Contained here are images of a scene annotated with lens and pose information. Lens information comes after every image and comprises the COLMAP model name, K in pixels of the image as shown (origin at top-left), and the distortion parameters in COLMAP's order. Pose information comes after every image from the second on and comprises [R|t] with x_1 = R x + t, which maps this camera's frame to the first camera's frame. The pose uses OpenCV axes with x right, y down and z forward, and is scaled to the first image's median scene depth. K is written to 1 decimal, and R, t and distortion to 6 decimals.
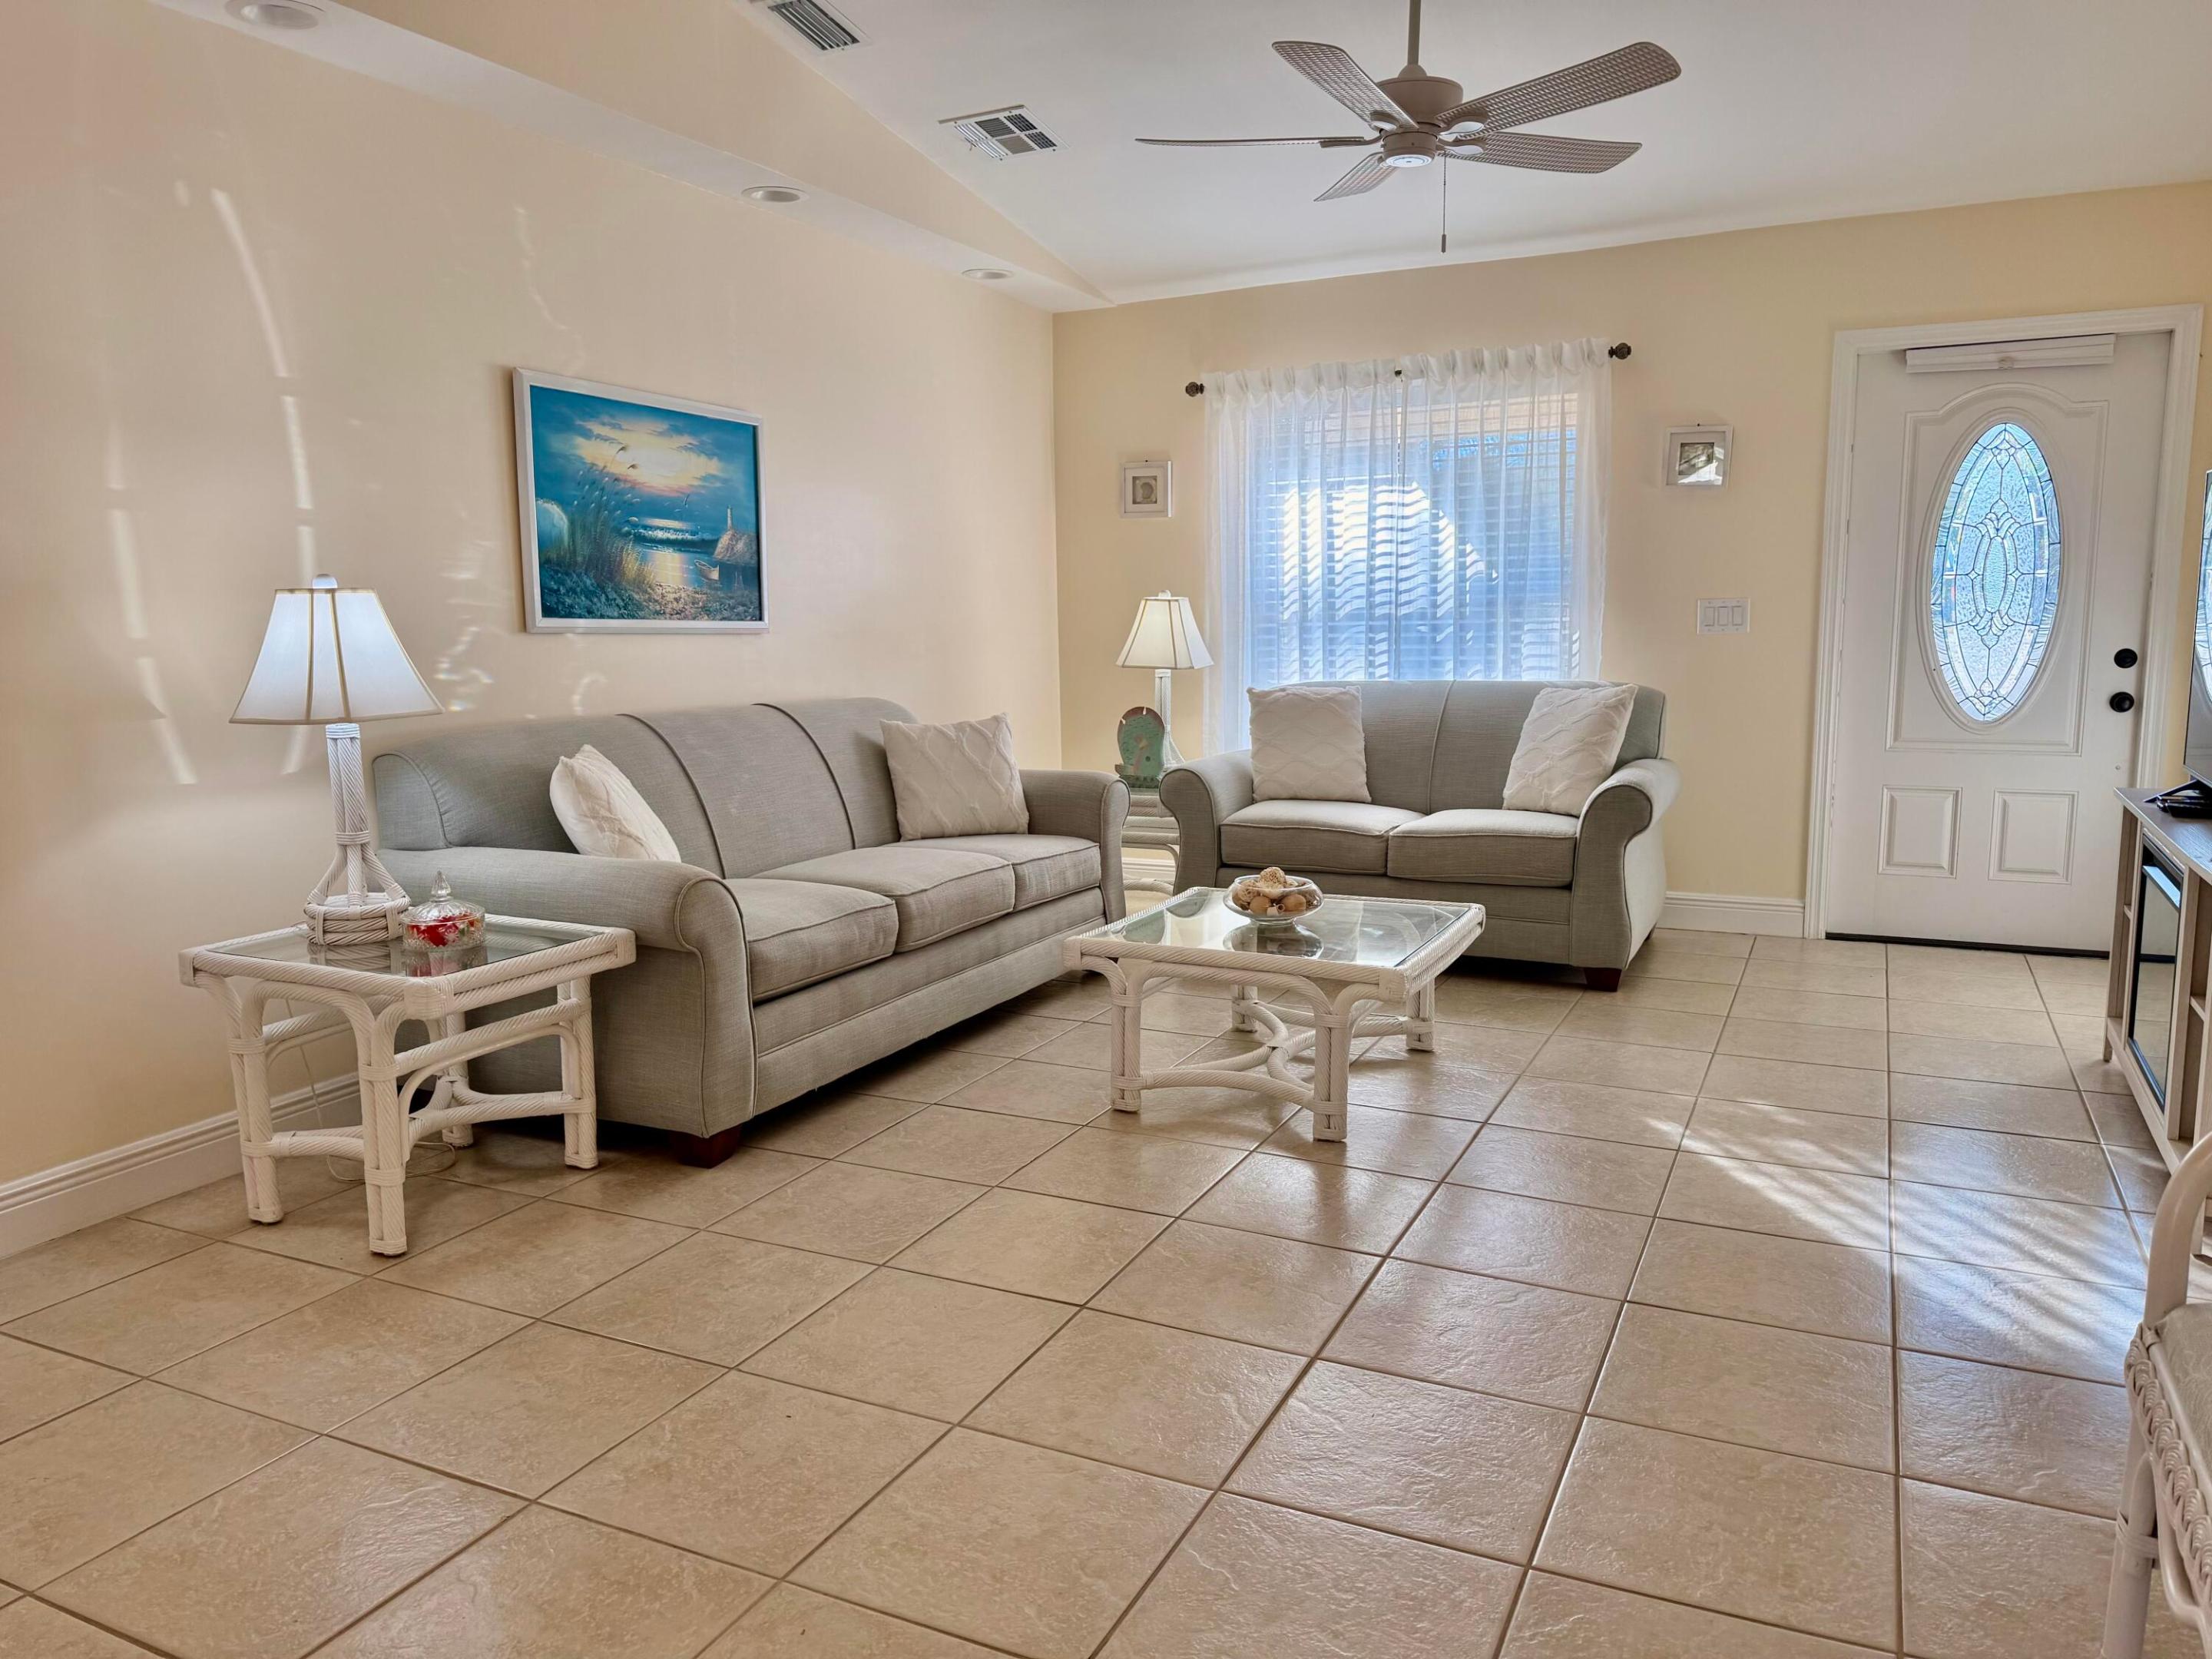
lens RADIAL K [[1547.2, 0, 993.2], [0, 1547.2, 817.6], [0, 0, 1]] dist [-0.005257, -0.000467]
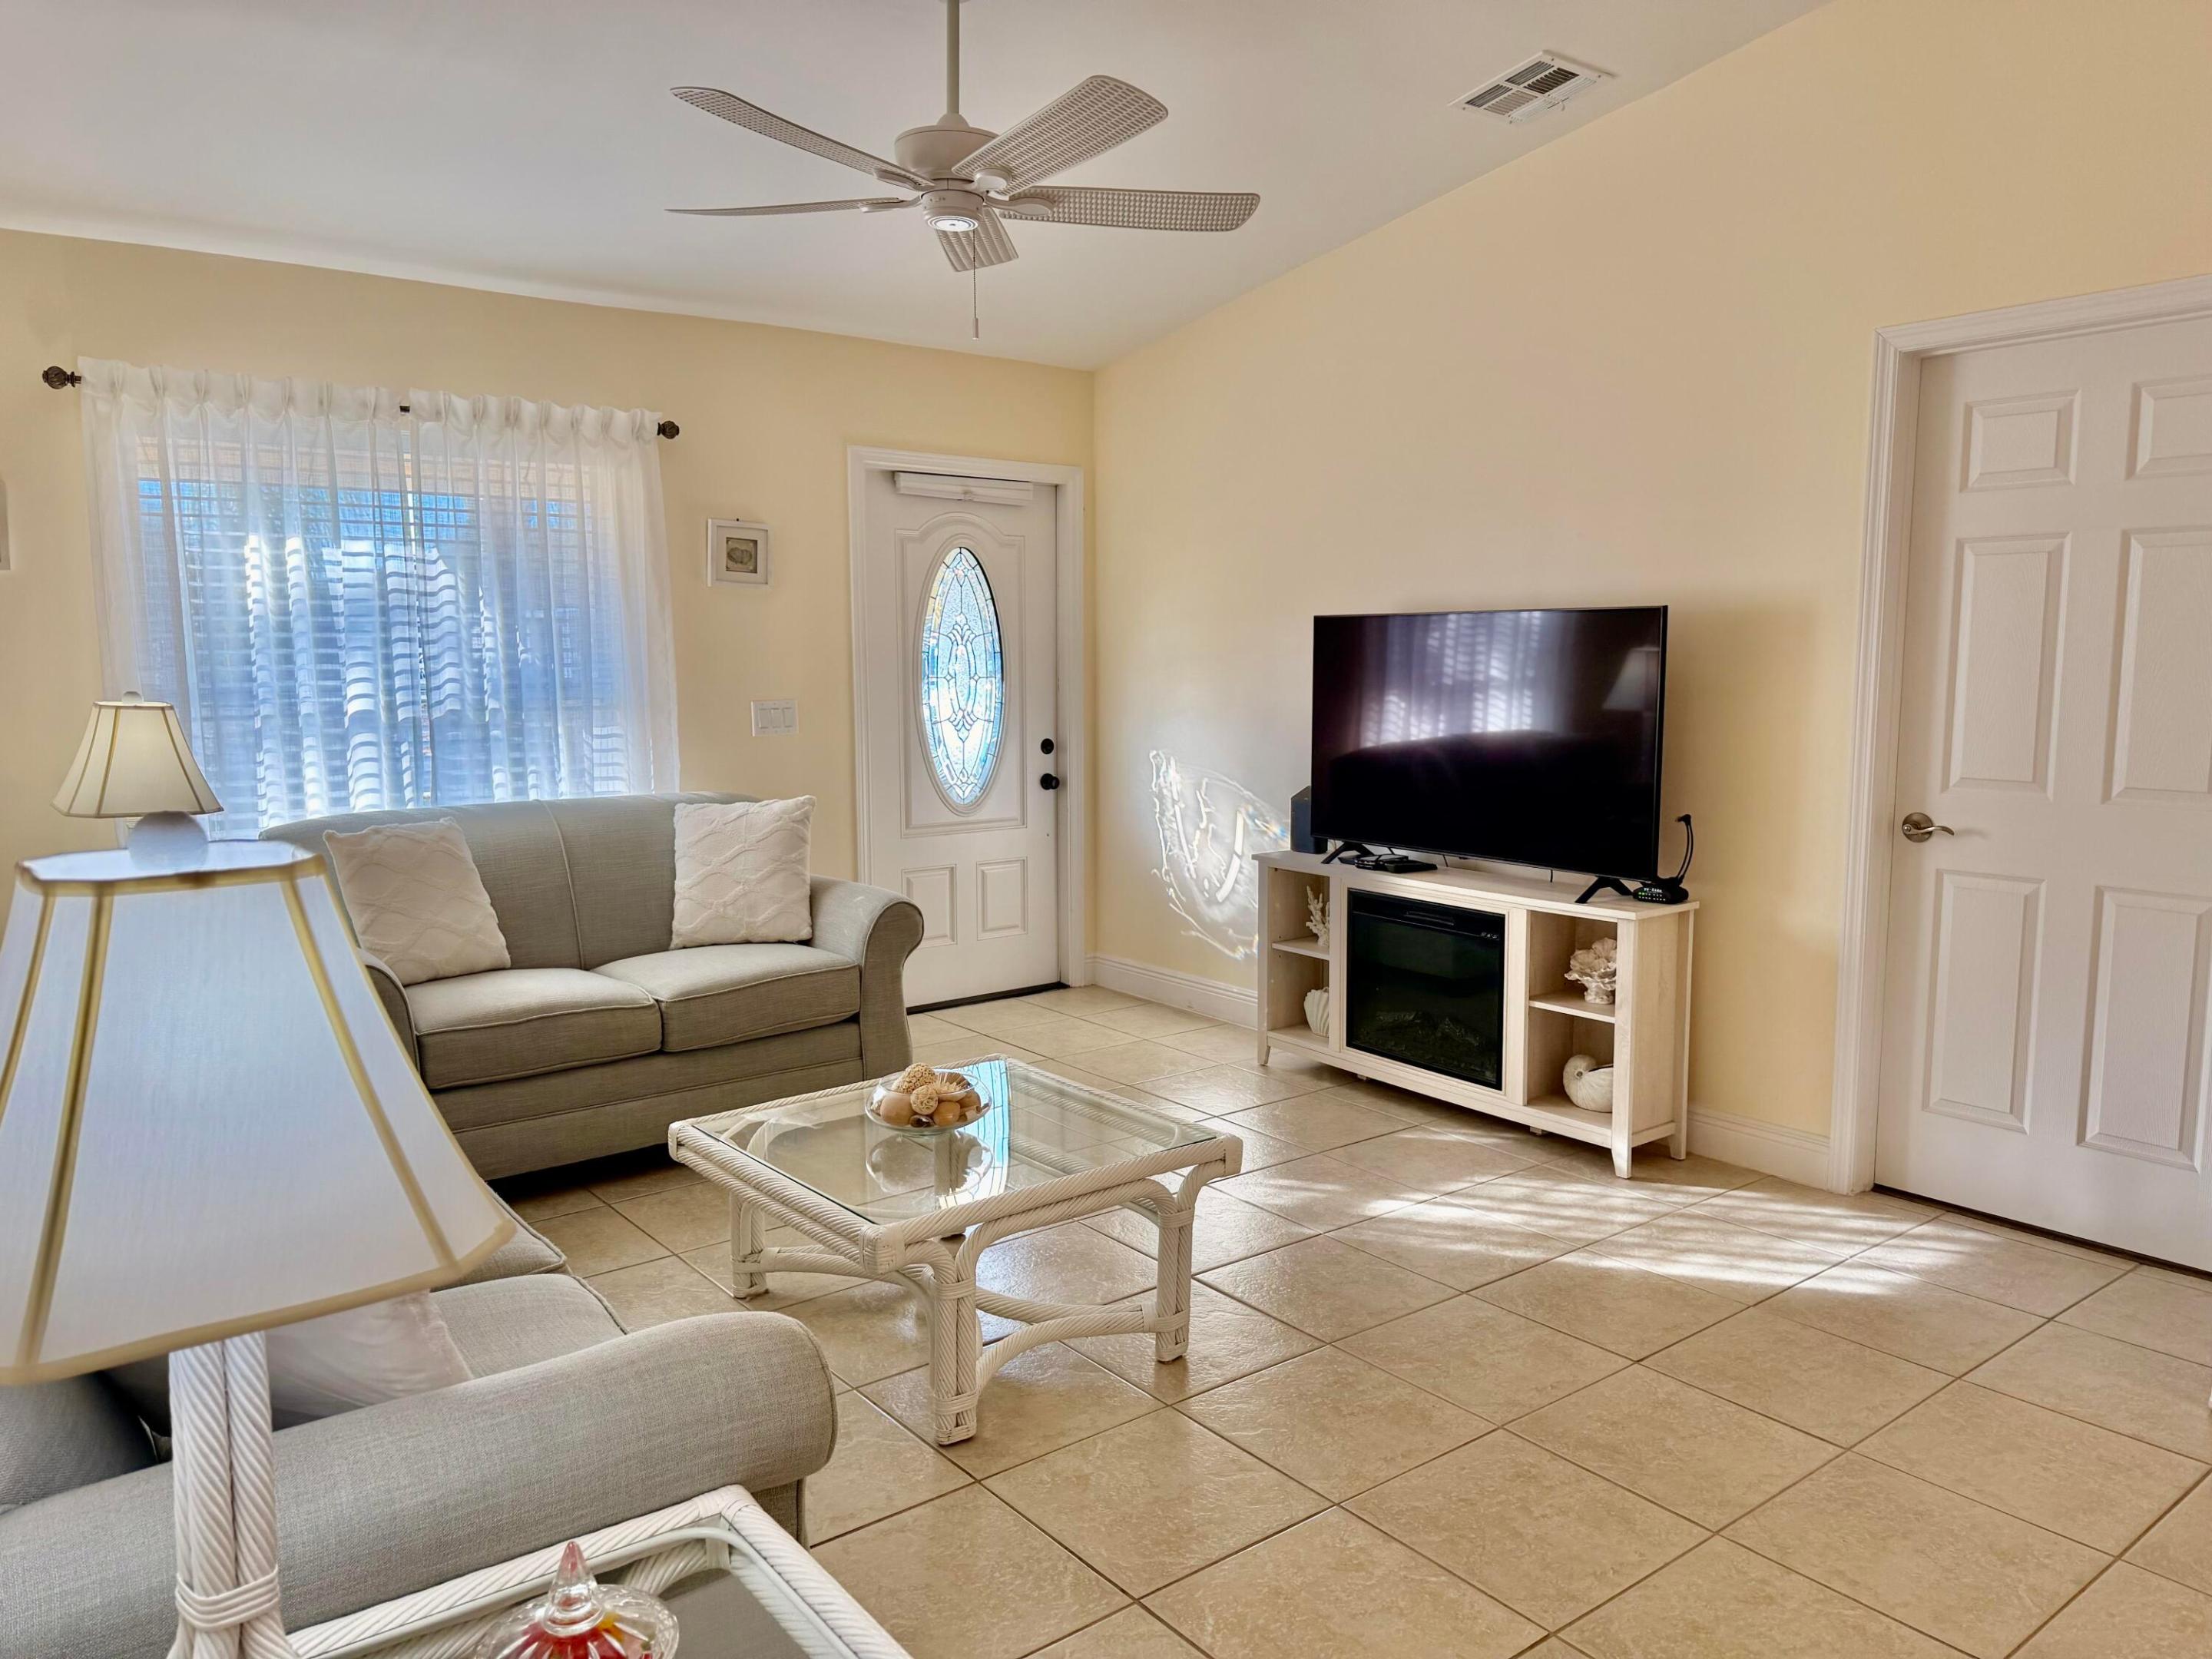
lens RADIAL K [[1587.3, 0, 1106.0], [0, 1587.3, 829.5], [0, 0, 1]] dist [0.013706, -0.008725]
pose [[0.397956, -0.091209, 0.912859, -0.393835], [0.112353, 0.992401, 0.050177, -0.091364], [-0.910499, 0.082594, 0.405179, 0.428366]]
